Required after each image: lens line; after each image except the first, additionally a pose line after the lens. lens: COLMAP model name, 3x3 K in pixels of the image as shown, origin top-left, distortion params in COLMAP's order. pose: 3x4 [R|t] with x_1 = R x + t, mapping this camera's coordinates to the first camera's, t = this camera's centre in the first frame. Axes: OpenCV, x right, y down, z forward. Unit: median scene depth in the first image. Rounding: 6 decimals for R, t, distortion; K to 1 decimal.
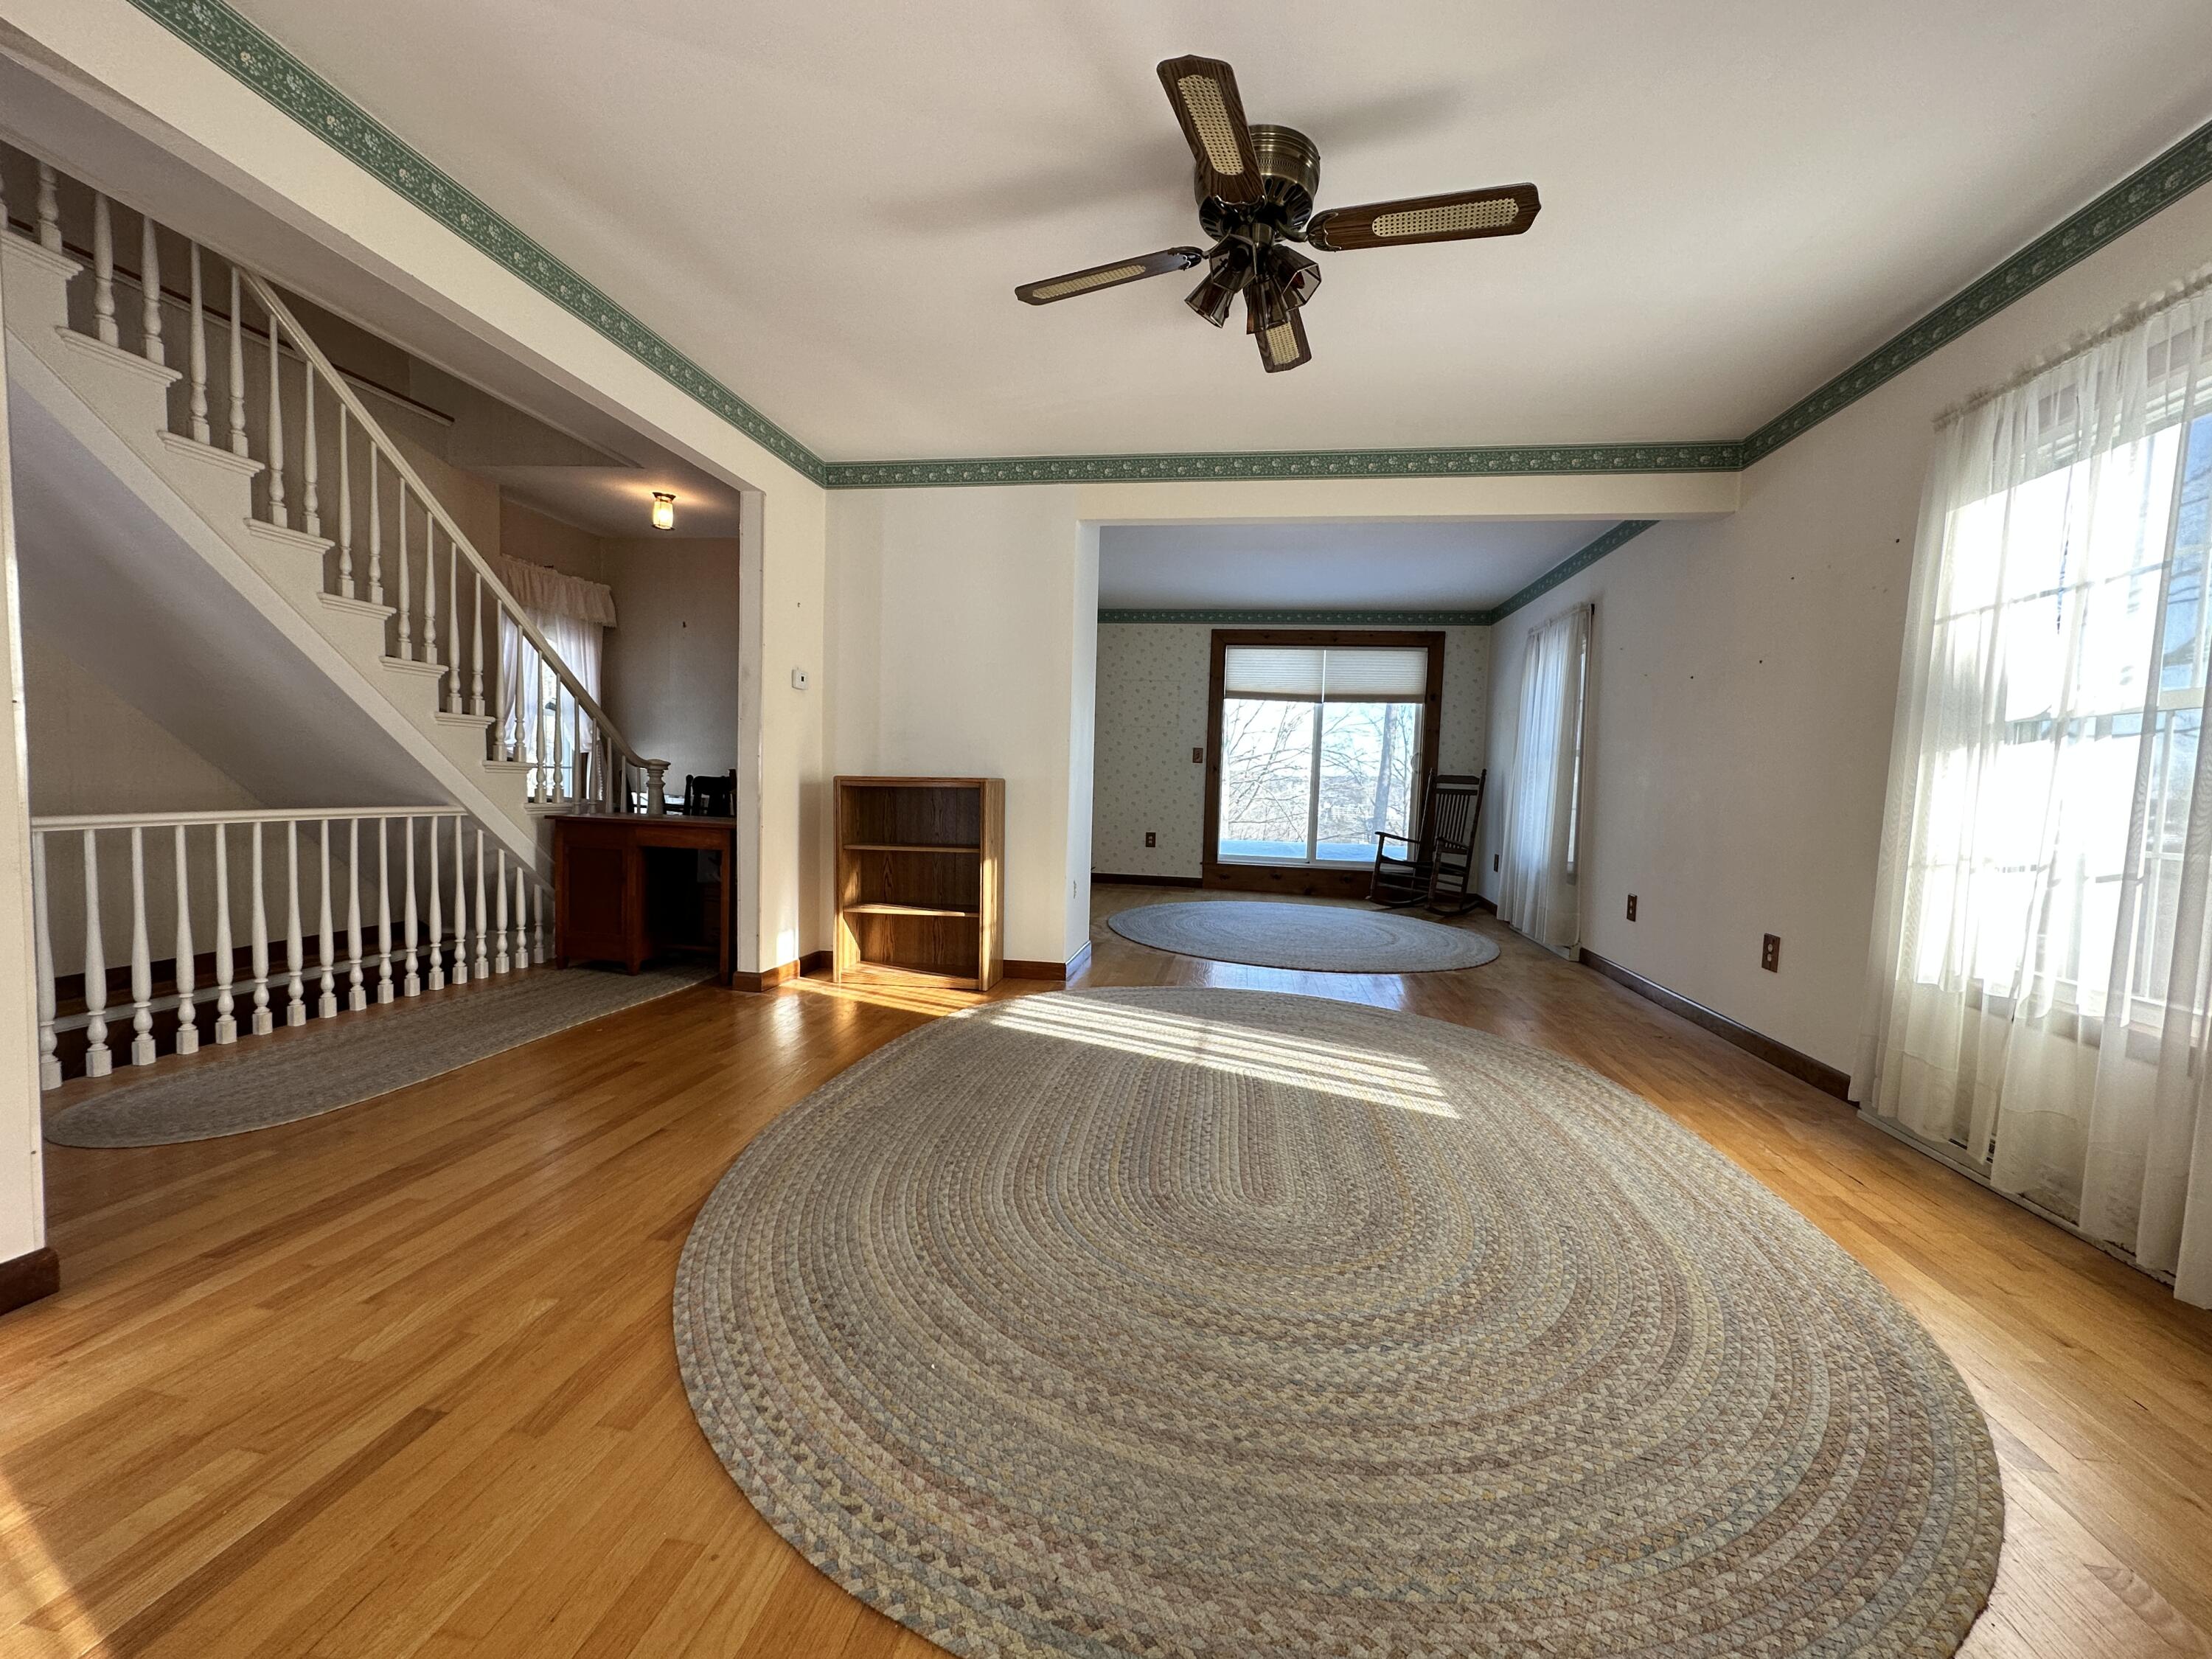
lens RADIAL K [[884.7, 0, 1106.0], [0, 884.7, 829.5], [0, 0, 1]] dist [0.000395, 0.000094]
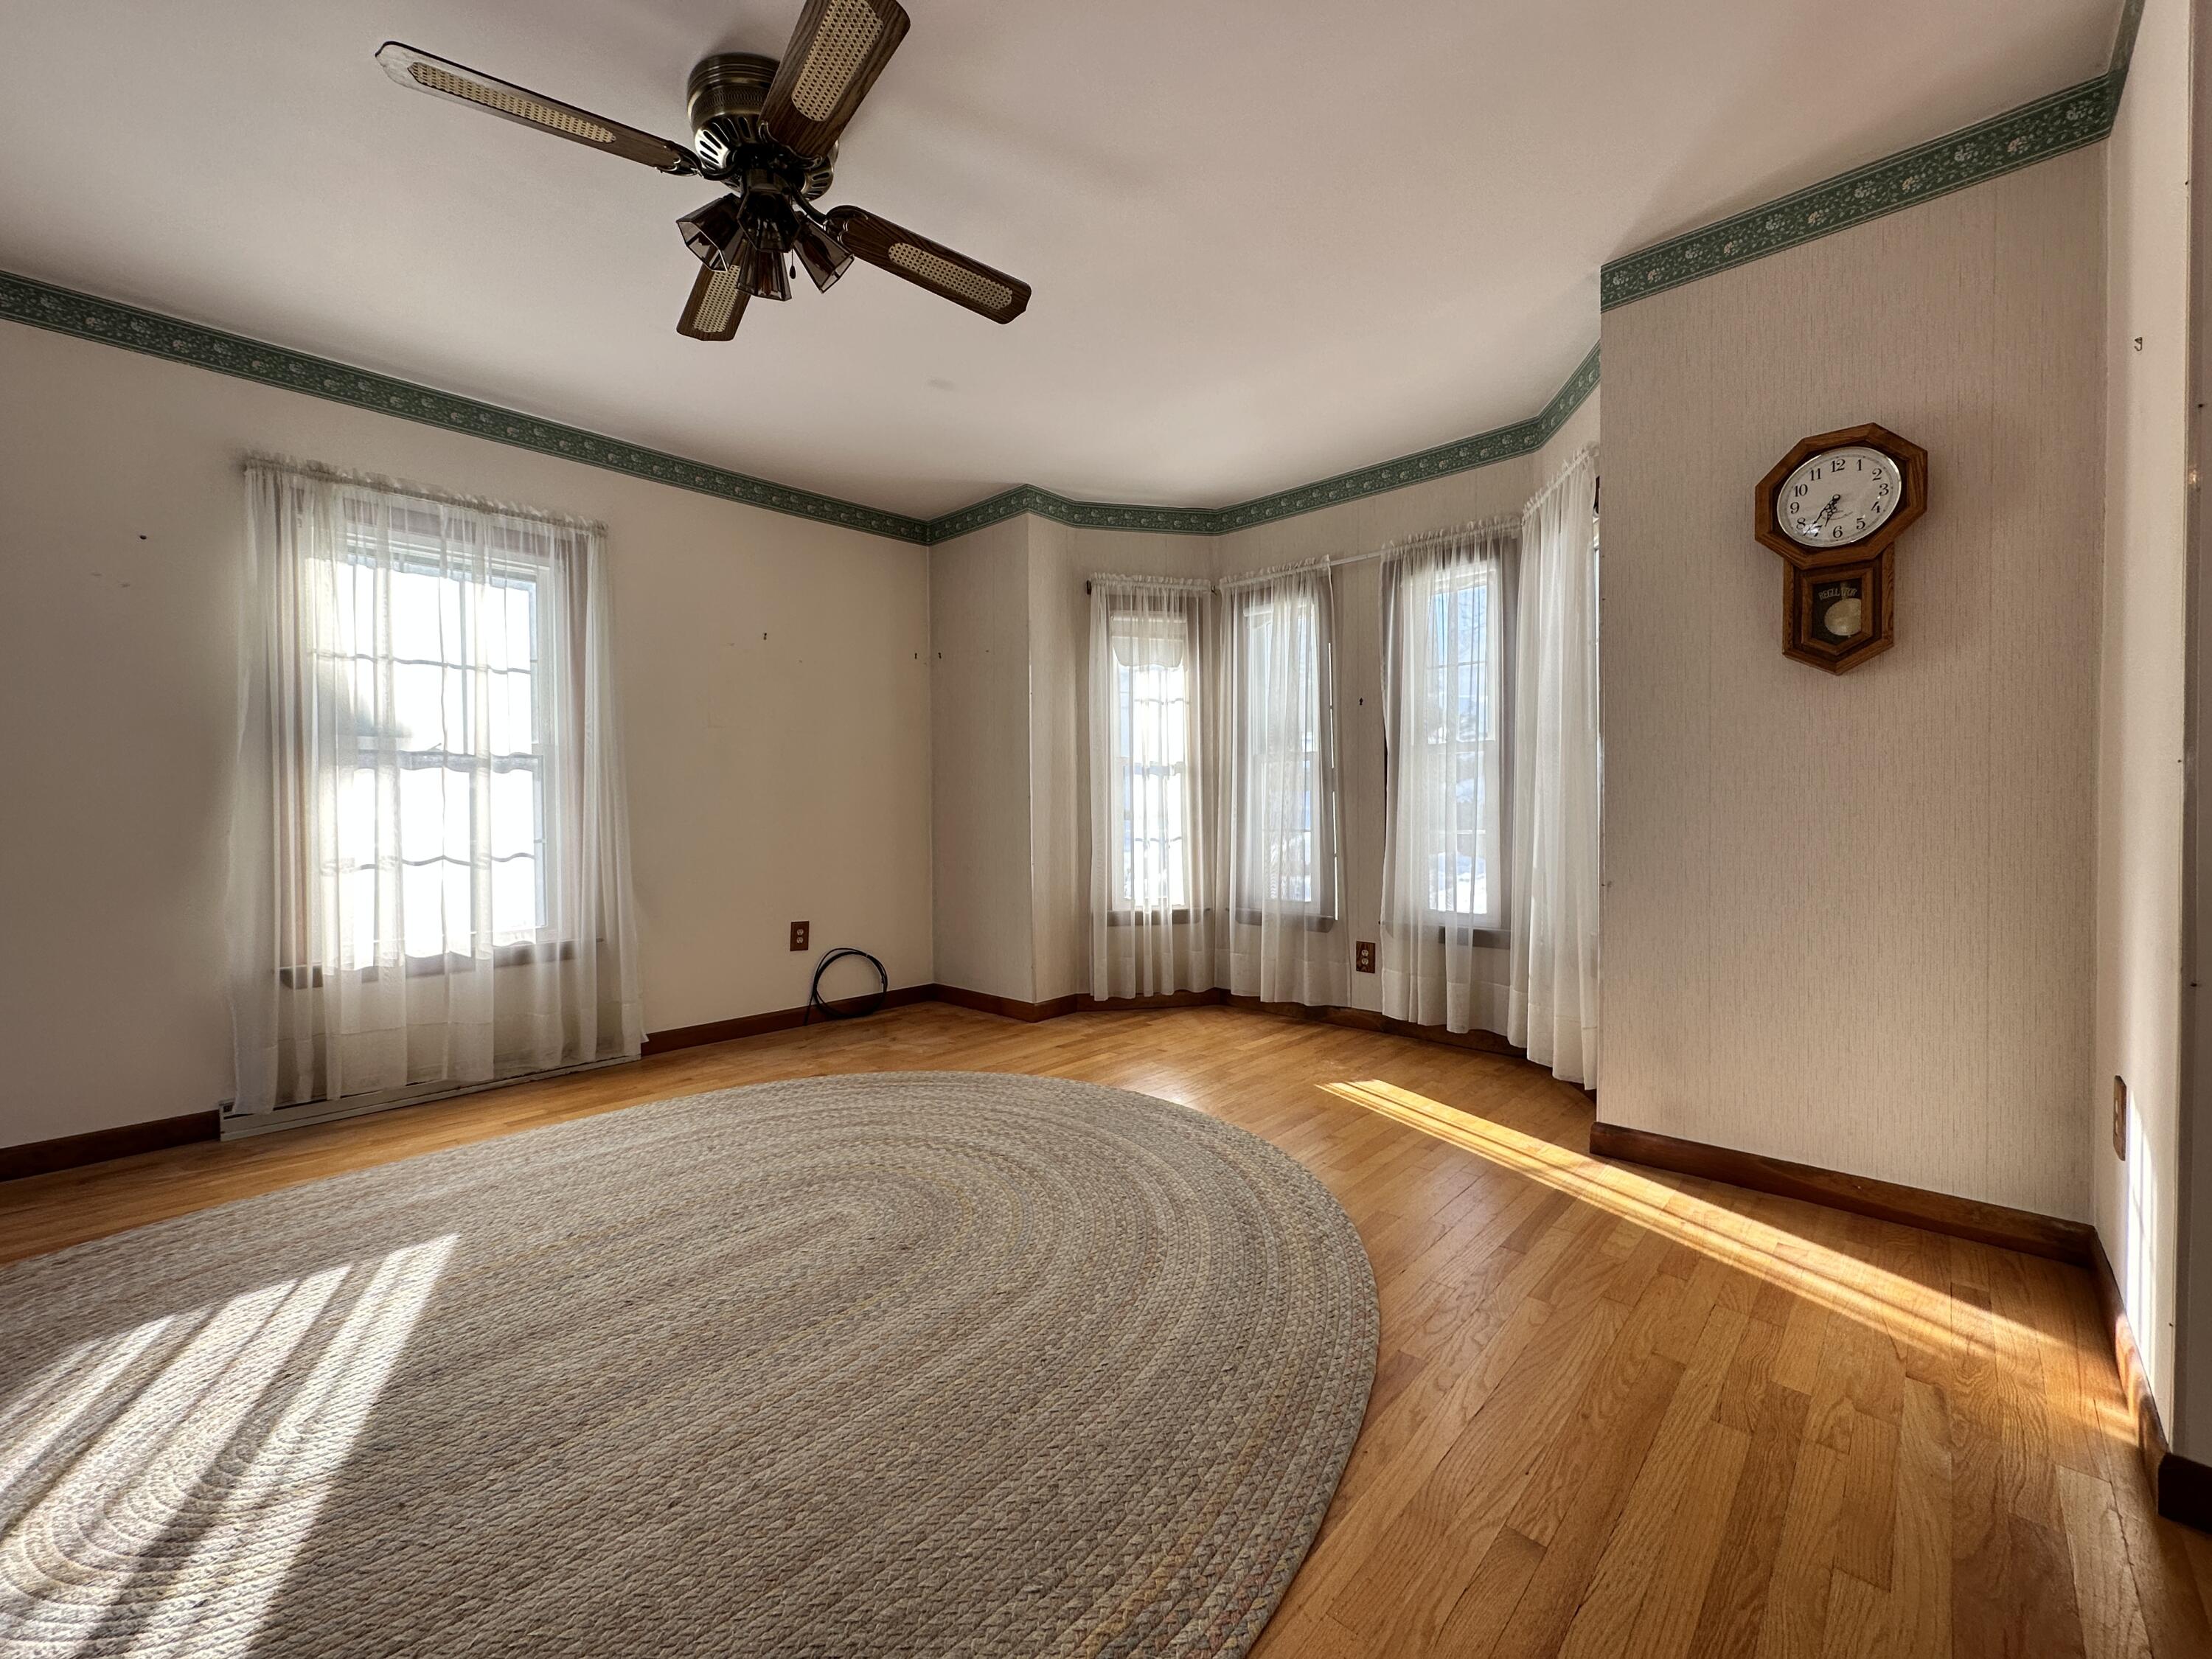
lens RADIAL K [[884.7, 0, 1106.0], [0, 884.7, 829.5], [0, 0, 1]] dist [0.000395, 0.000094]
pose [[-0.825875, -0.039306, 0.562482, -0.174525], [0.011279, 0.996216, 0.086176, -0.032233], [-0.563741, 0.077515, -0.822306, 0.444115]]
